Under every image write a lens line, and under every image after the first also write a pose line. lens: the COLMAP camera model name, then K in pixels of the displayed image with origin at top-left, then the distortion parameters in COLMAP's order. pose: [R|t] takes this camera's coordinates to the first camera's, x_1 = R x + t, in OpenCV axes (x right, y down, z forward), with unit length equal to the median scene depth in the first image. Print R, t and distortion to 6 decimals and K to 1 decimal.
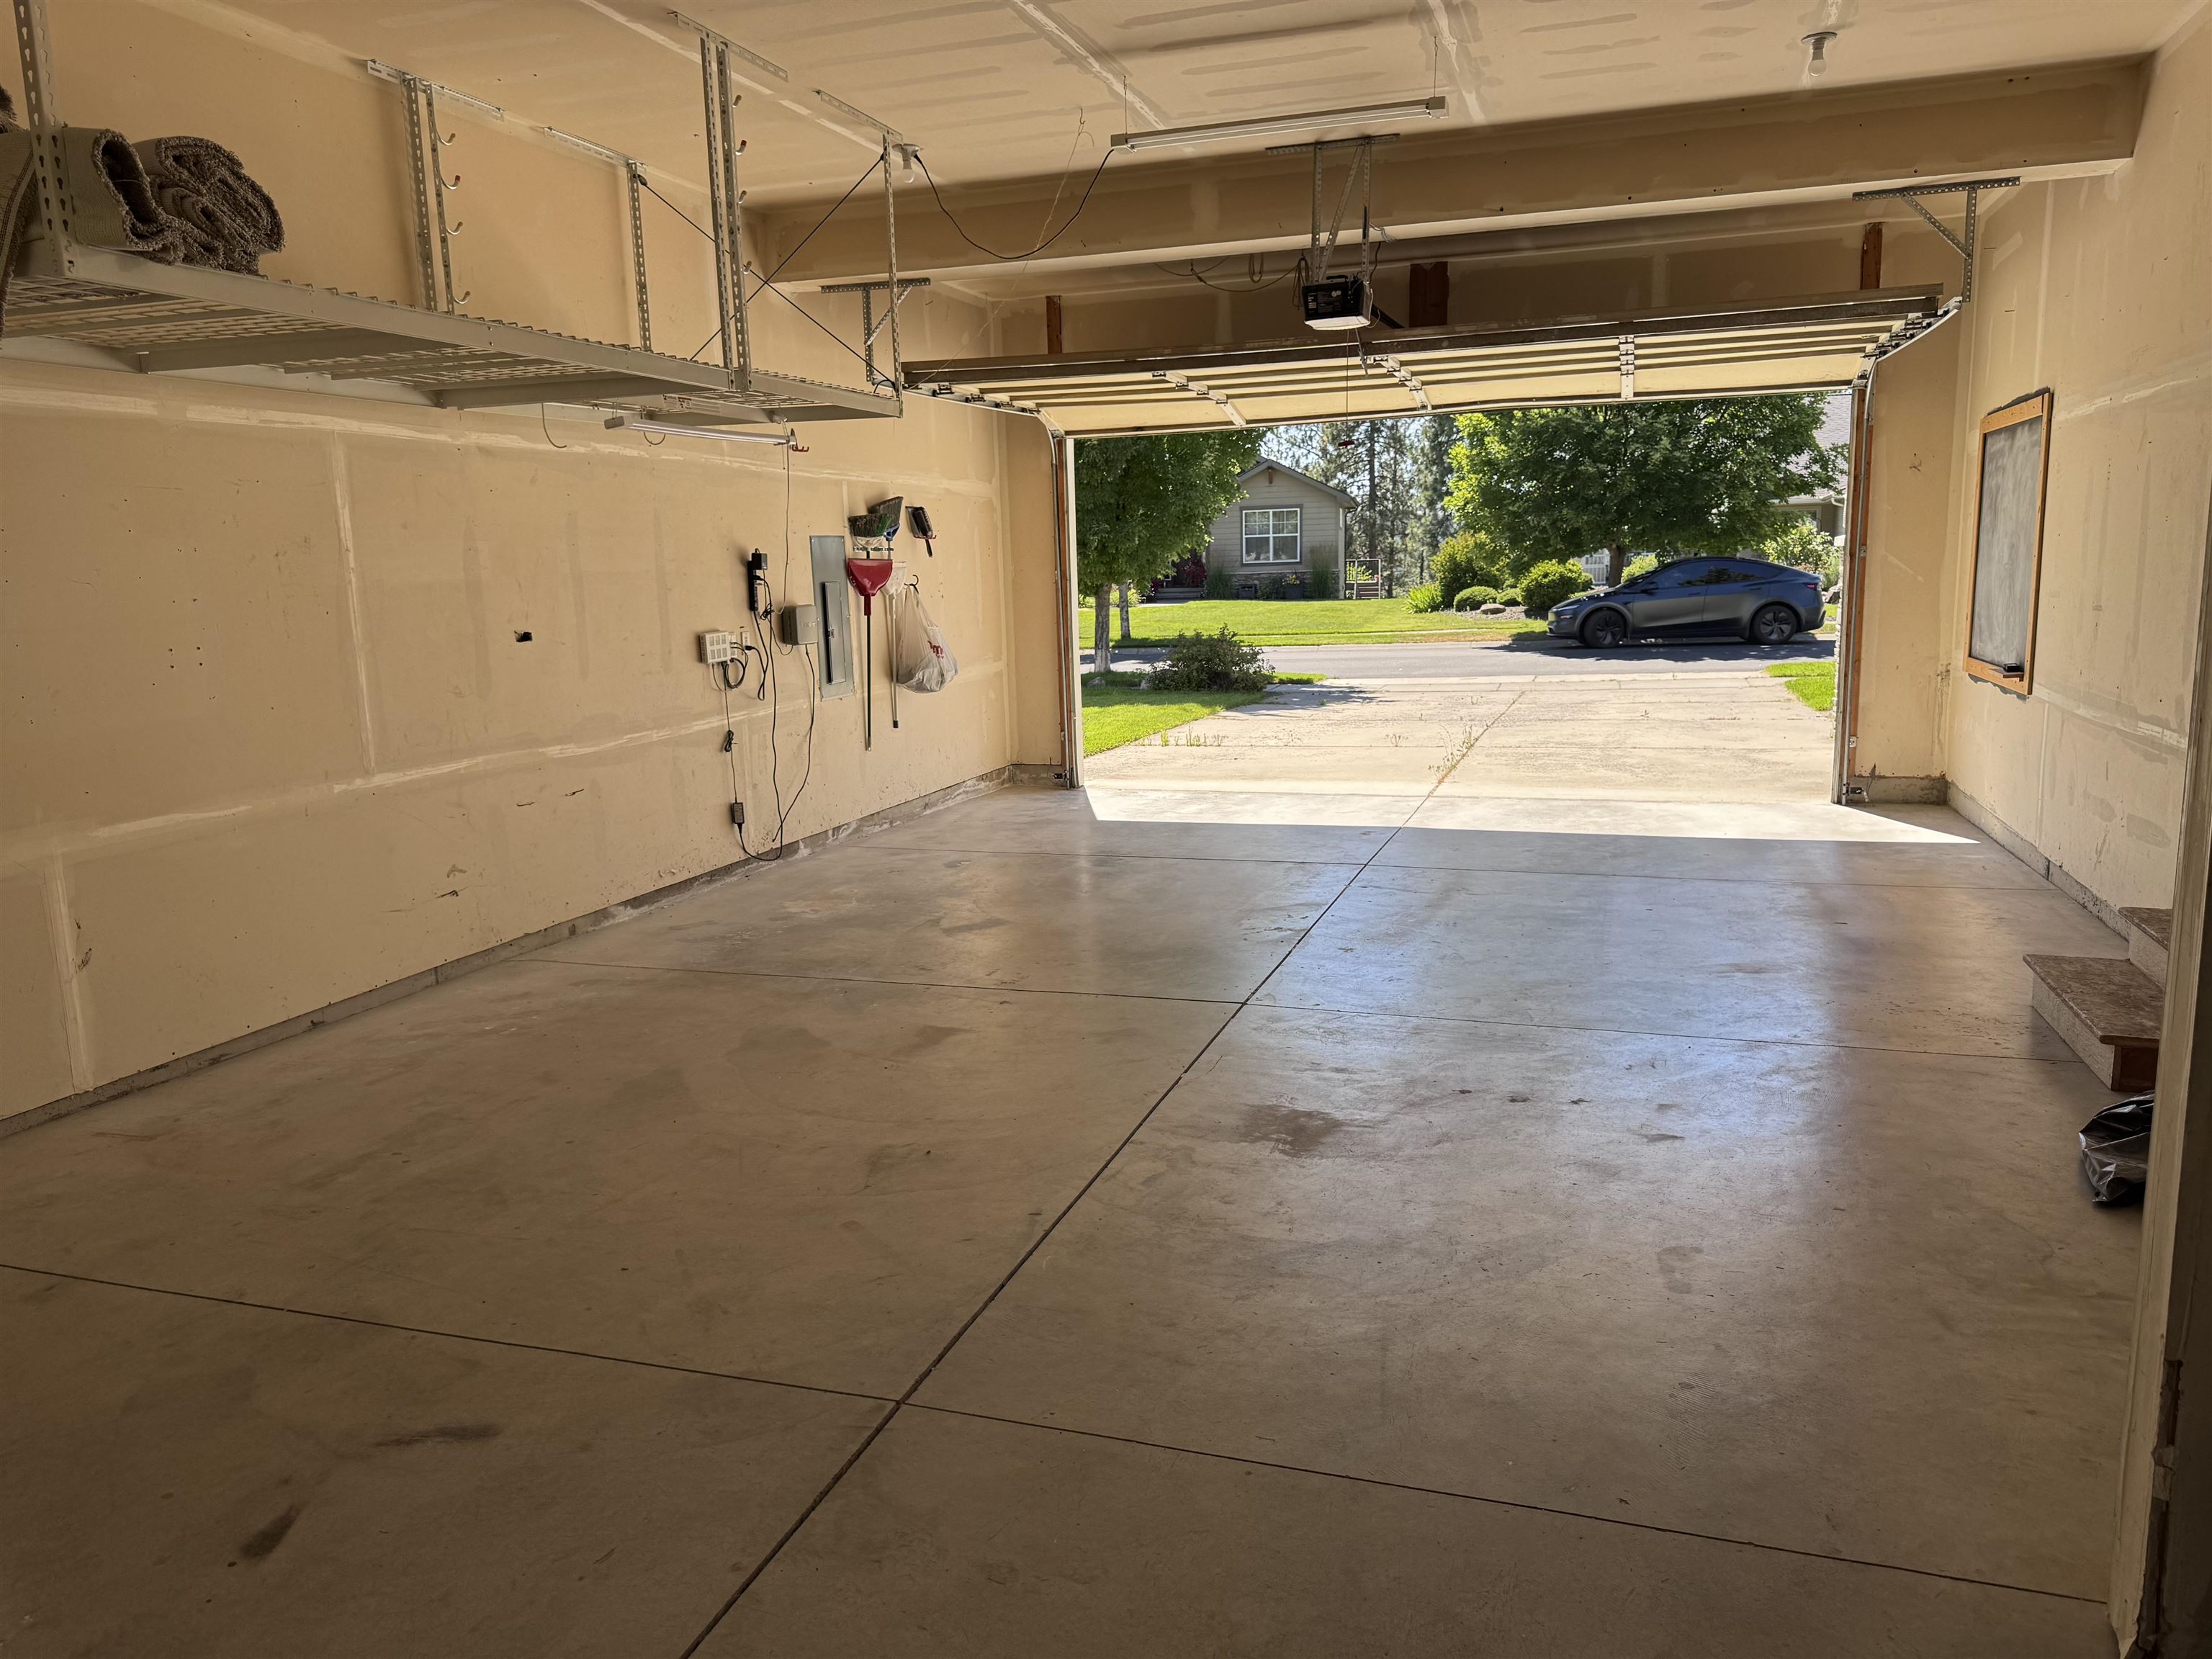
lens RADIAL K [[1568.4, 0, 1106.2], [0, 1568.4, 829.2], [0, 0, 1]] dist [0.055347, -0.063516]
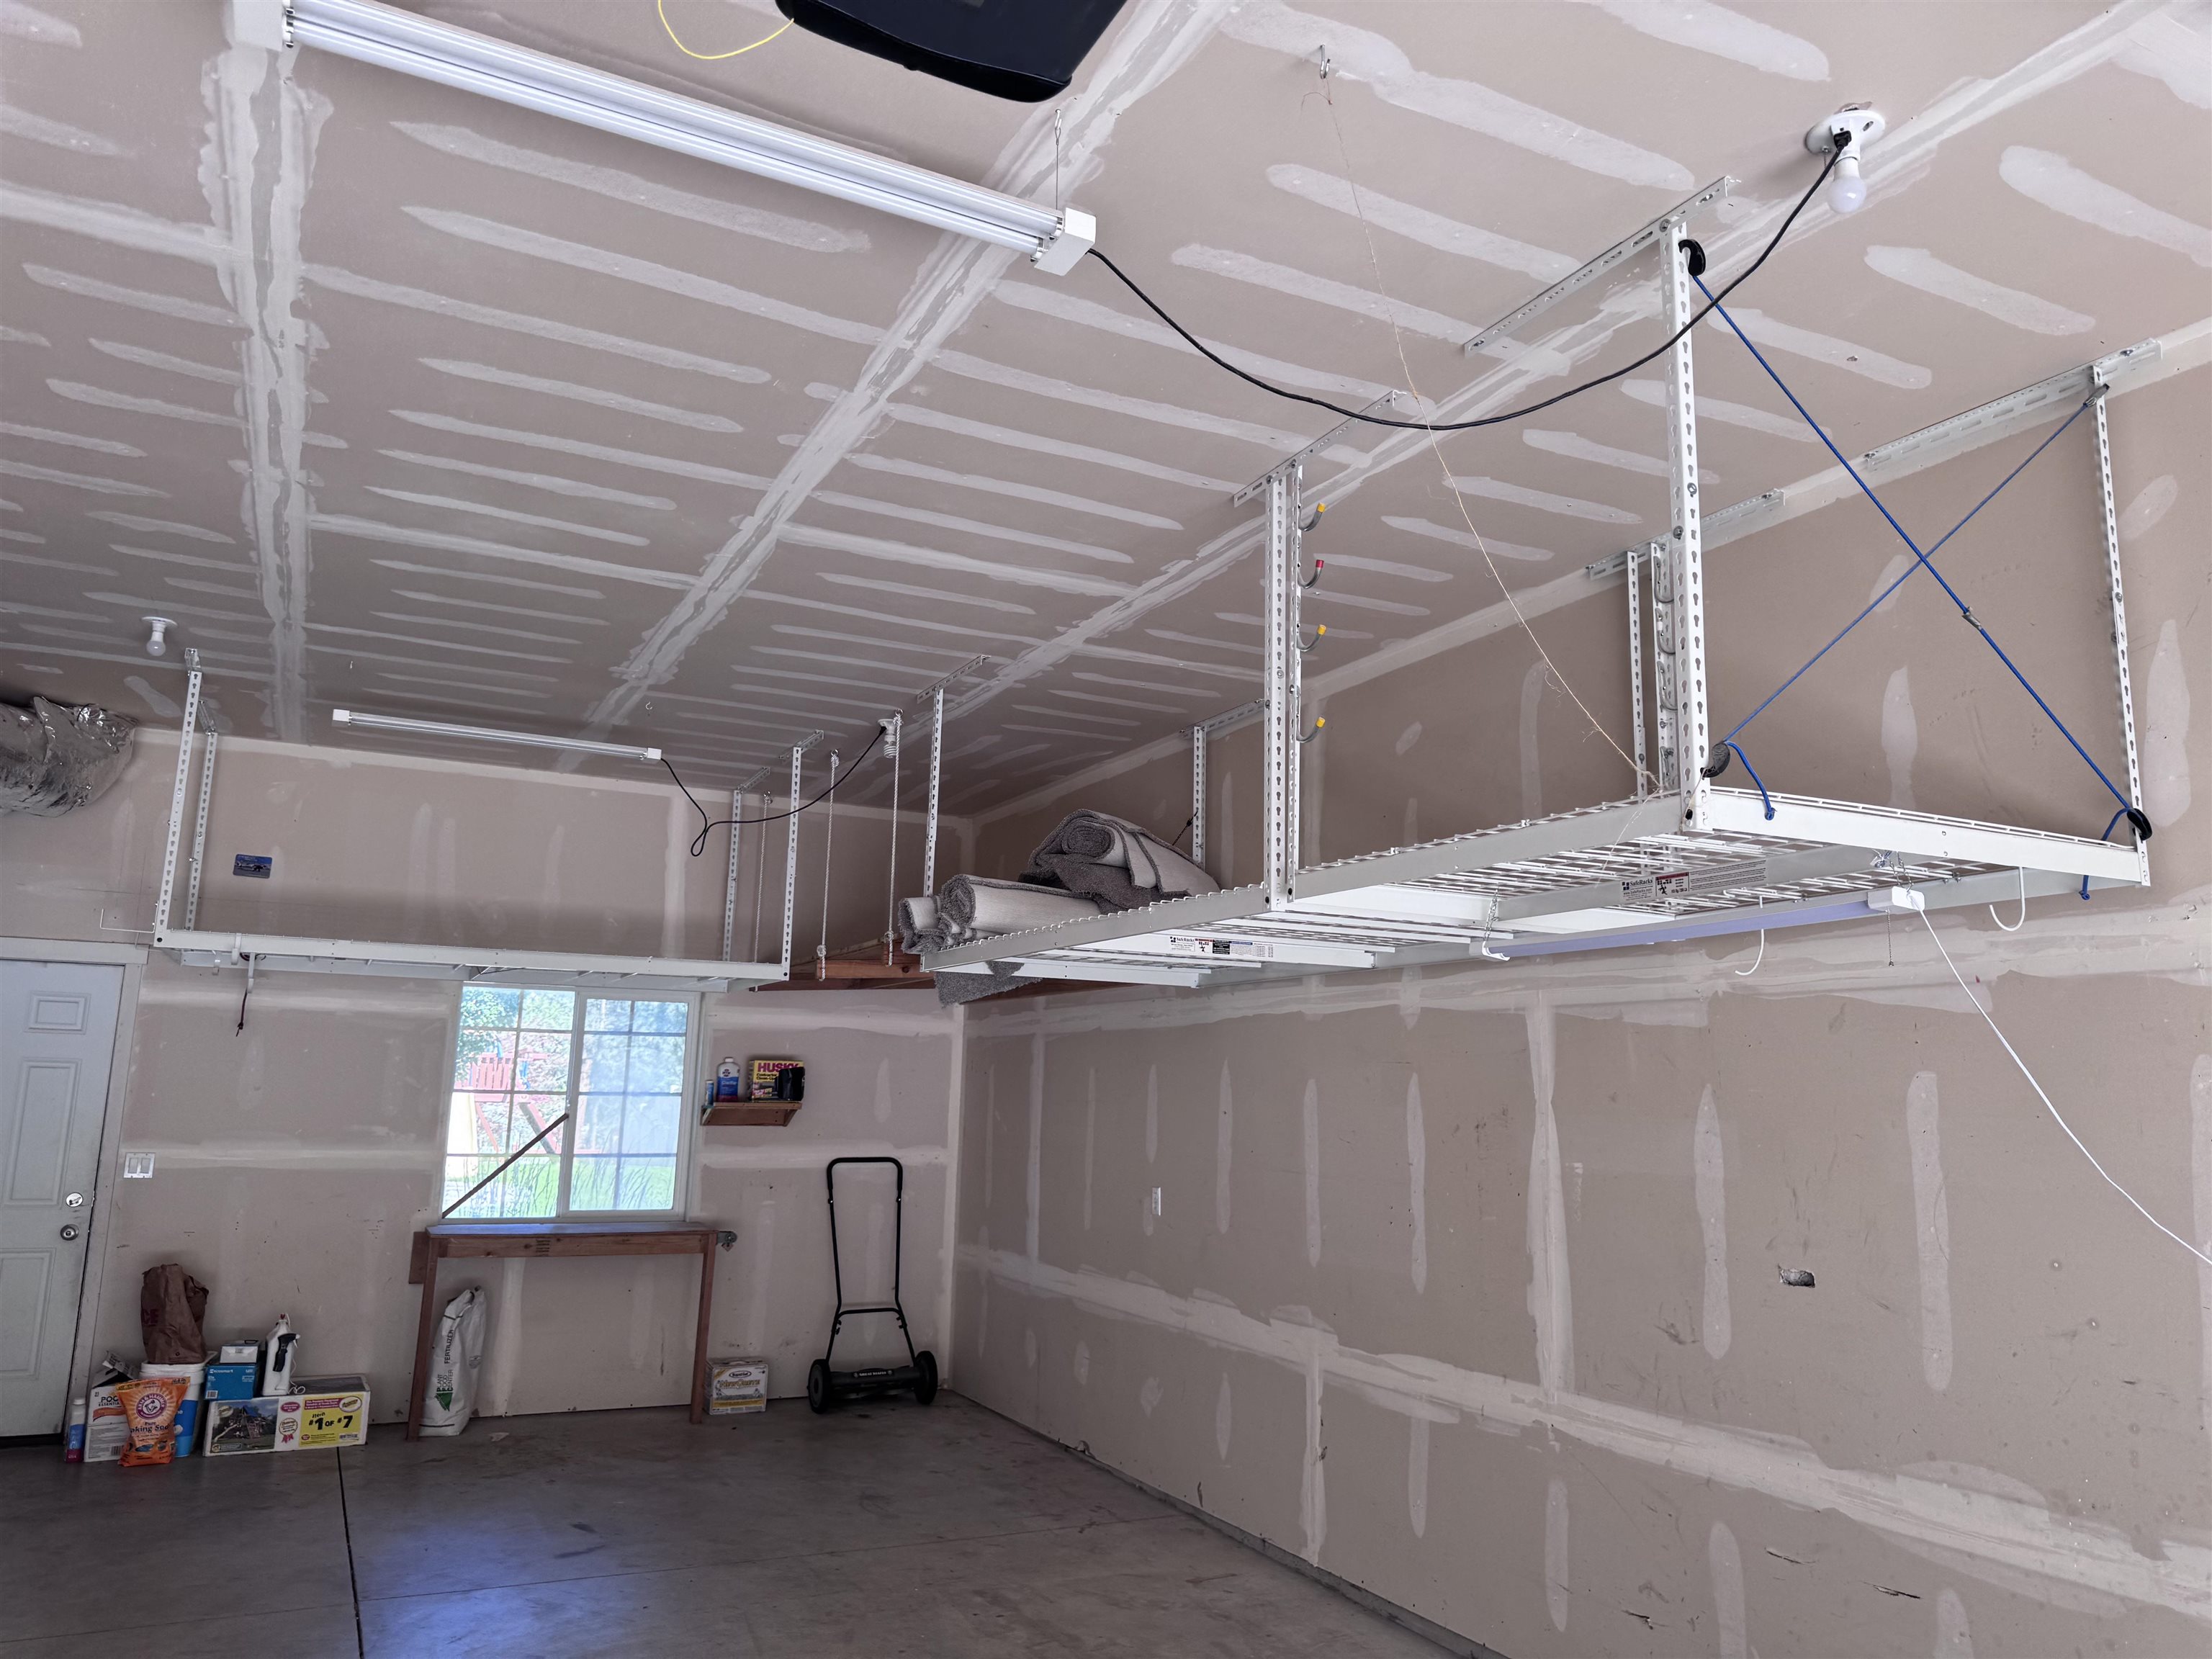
lens RADIAL K [[1568.4, 0, 1114.8], [0, 1568.4, 821.6], [0, 0, 1]] dist [0.055347, -0.063516]
pose [[-0.714993, -0.108398, -0.690677, 0.221520], [-0.116256, 0.992587, -0.035433, -0.204321], [0.689398, 0.054961, -0.722295, 1.040738]]
